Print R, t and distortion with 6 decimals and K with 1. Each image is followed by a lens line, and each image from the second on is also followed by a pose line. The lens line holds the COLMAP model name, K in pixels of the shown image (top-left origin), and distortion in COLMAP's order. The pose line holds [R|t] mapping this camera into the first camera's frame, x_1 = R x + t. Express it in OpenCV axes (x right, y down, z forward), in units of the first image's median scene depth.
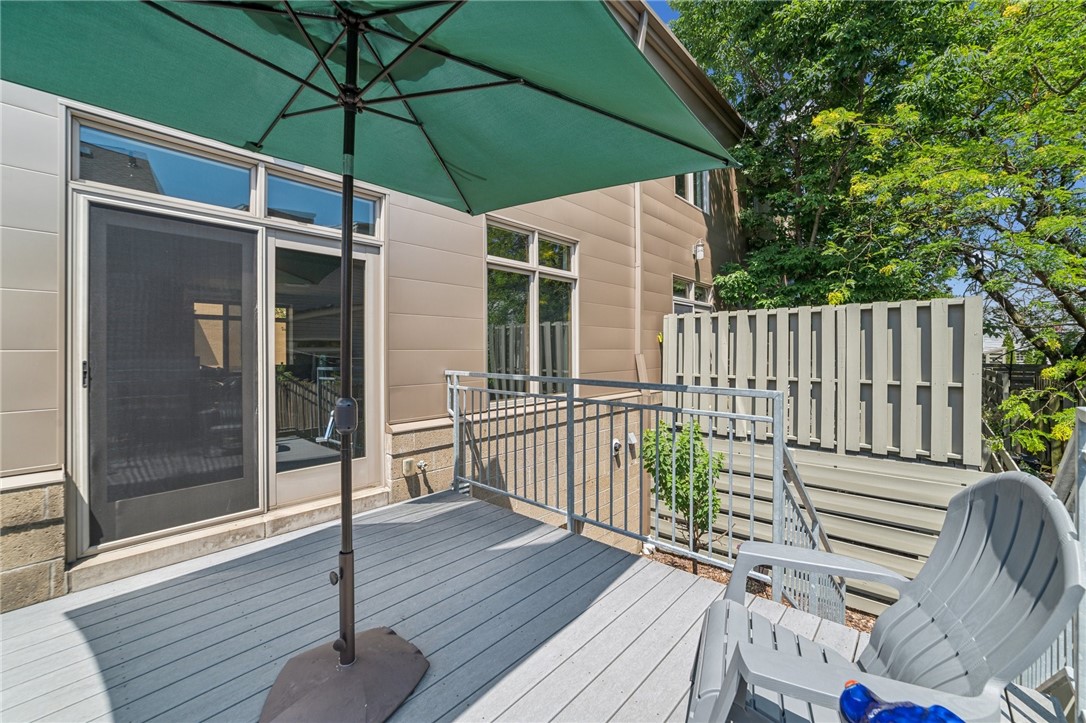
lens RADIAL K [[440.9, 0, 553.9], [0, 440.9, 347.7], [0, 0, 1]] dist [-0.019796, 0.000397]
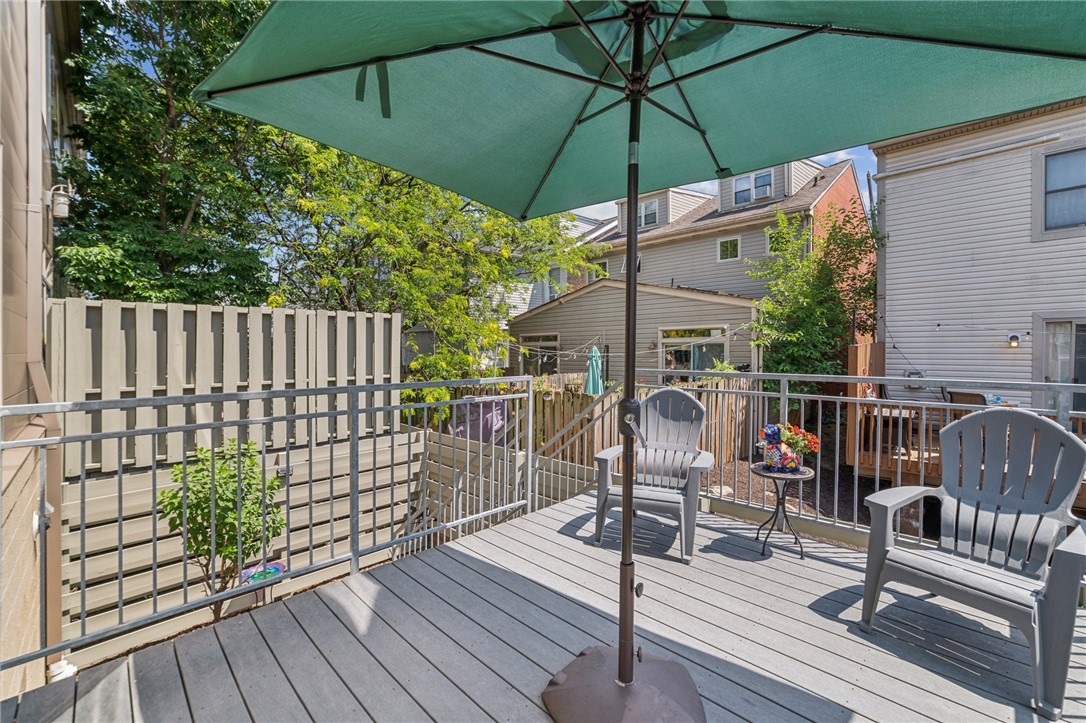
lens RADIAL K [[440.9, 0, 553.9], [0, 440.9, 347.7], [0, 0, 1]] dist [-0.019796, 0.000397]
pose [[0.034226, 0.009852, 0.999366, -0.298877], [-0.000760, 0.999951, -0.009831, 0.002420], [-0.999414, -0.000423, 0.034232, 0.236542]]
